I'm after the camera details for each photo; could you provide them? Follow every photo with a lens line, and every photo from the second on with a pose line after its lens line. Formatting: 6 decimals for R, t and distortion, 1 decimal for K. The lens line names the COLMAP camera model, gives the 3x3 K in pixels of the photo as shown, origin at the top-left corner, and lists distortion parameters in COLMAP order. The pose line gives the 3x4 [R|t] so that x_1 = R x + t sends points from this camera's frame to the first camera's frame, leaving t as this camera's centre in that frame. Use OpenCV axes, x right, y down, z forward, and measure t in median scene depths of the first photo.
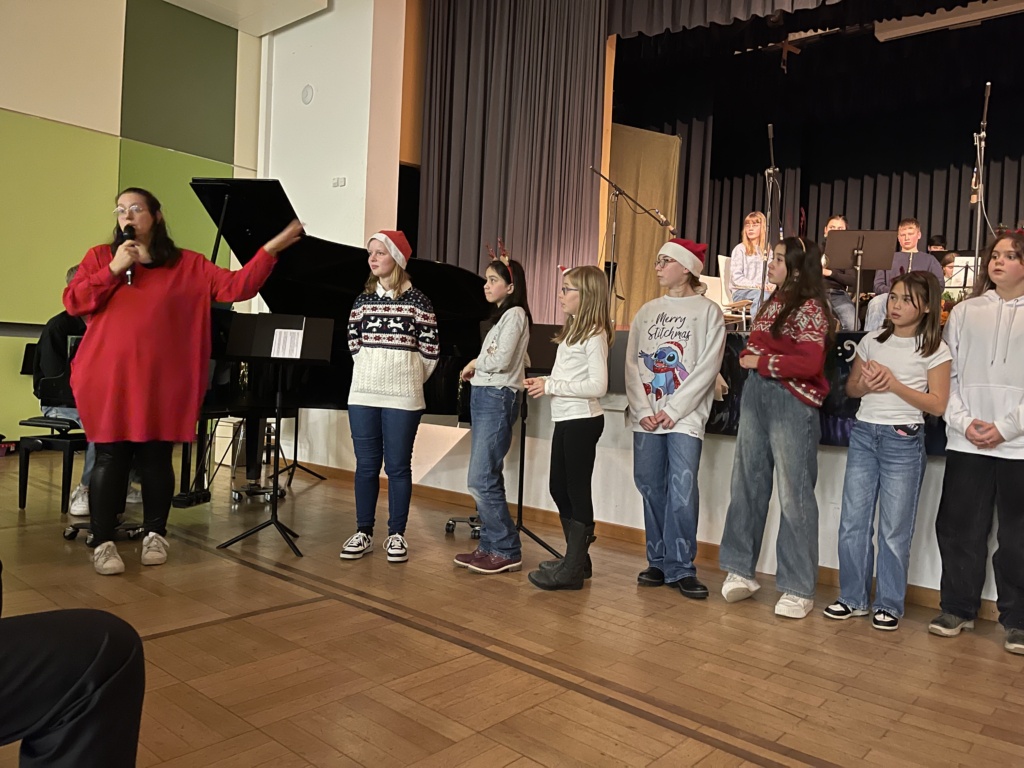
lens RADIAL K [[773.9, 0, 541.1], [0, 773.9, 365.8], [0, 0, 1]] dist [0.063124, -0.082005]
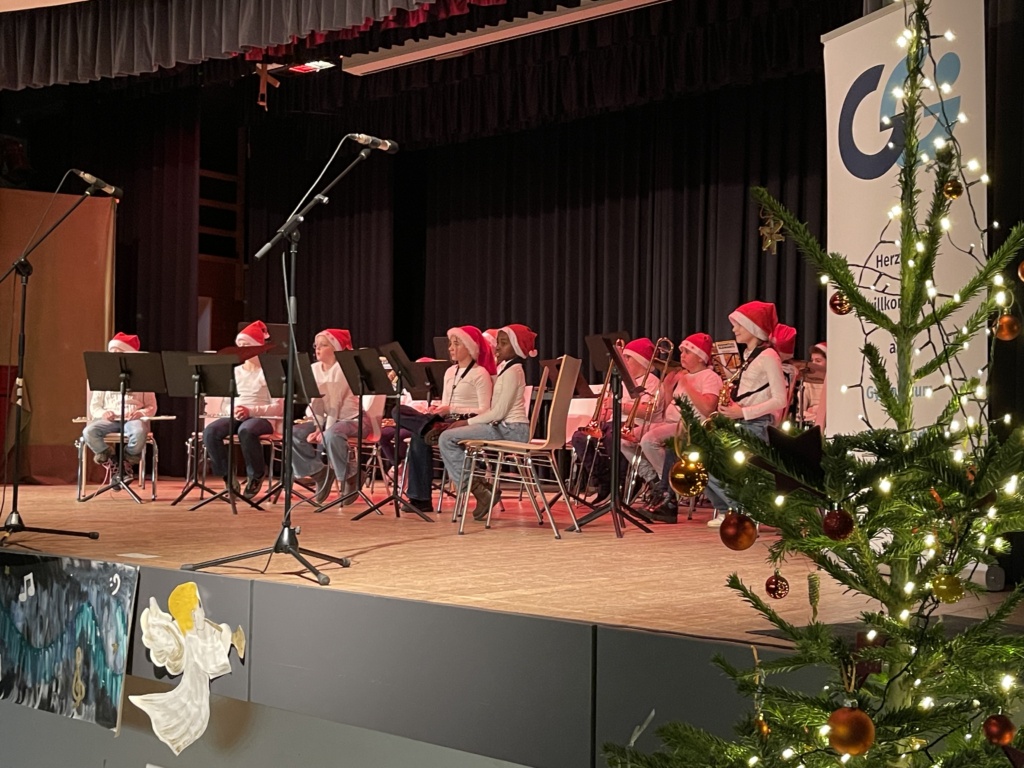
lens RADIAL K [[1303.4, 0, 514.0], [0, 1303.4, 390.1], [0, 0, 1]] dist [0.009195, 0.000000]
pose [[0.999459, -0.029355, 0.014806, 1.353624], [0.029848, 0.998968, -0.034247, -0.118802], [-0.013785, 0.034671, 0.999304, -0.720904]]
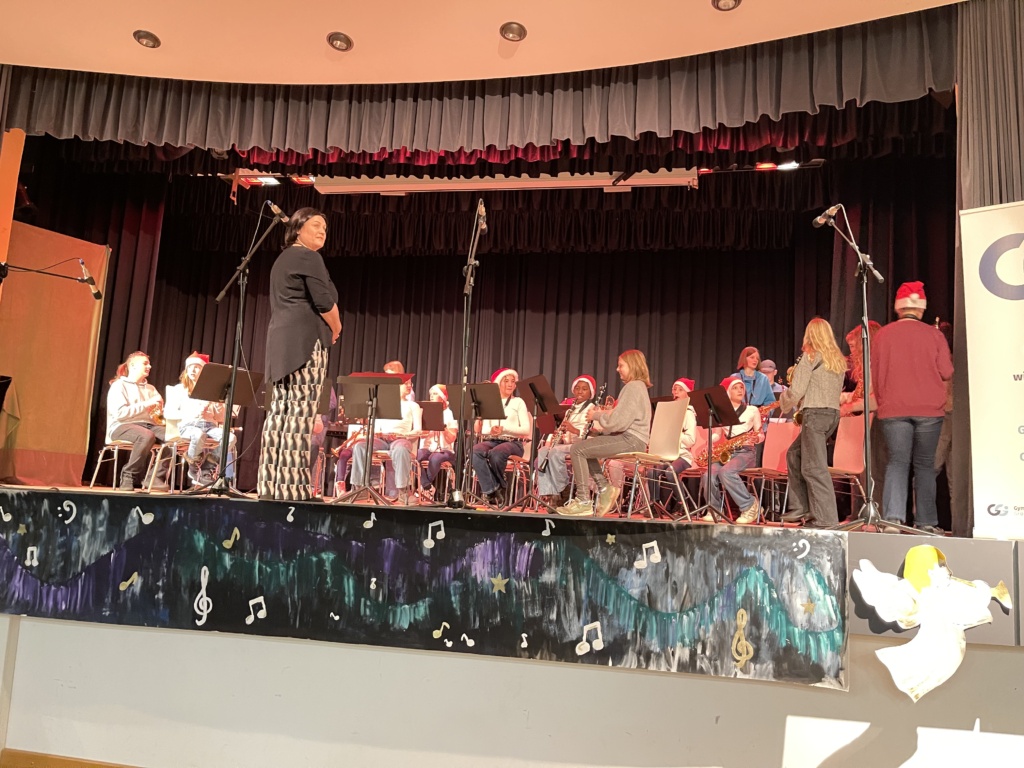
lens RADIAL K [[773.9, 0, 513.7], [0, 773.9, 390.0], [0, 0, 1]] dist [0.063124, -0.082005]
pose [[0.862912, 0.067178, 0.500869, 0.371342], [-0.010163, 0.993232, -0.115705, -0.060102], [-0.505251, 0.094753, 0.857755, -0.080234]]
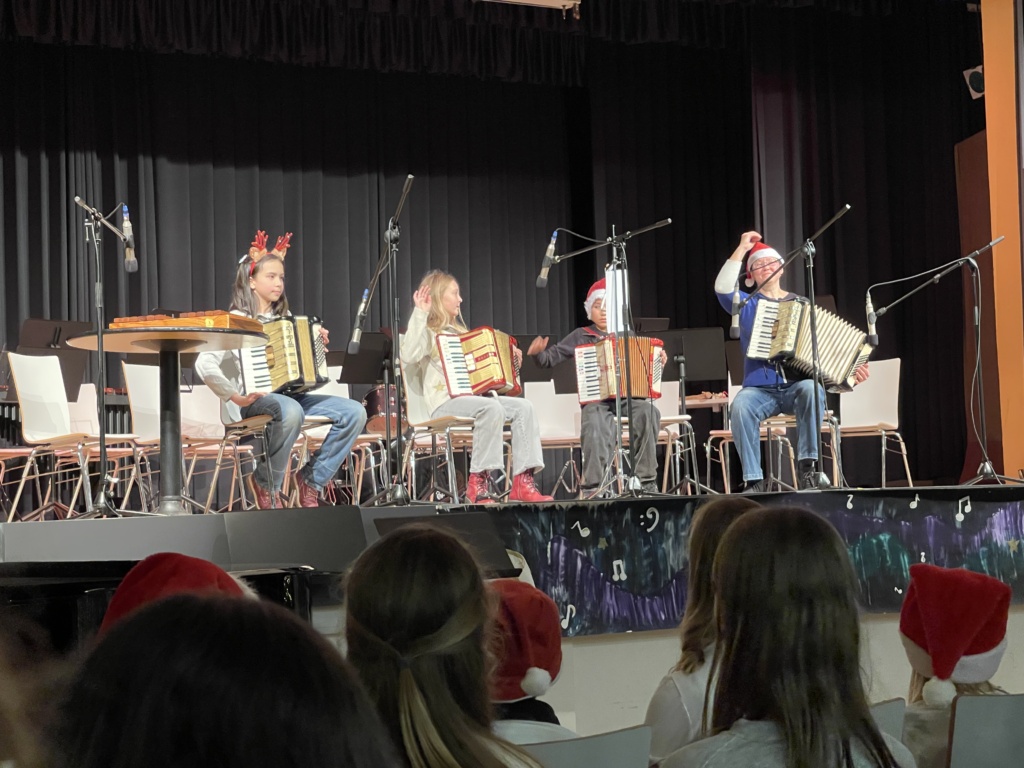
lens RADIAL K [[1935.4, 0, 514.1], [0, 1935.4, 378.3], [0, 0, 1]] dist [0.236003, 0.000000]
pose [[0.347635, -0.000325, 0.937630, -1.689083], [0.053992, 0.998348, -0.019672, -0.141554], [-0.936074, 0.057463, 0.347079, 0.372199]]
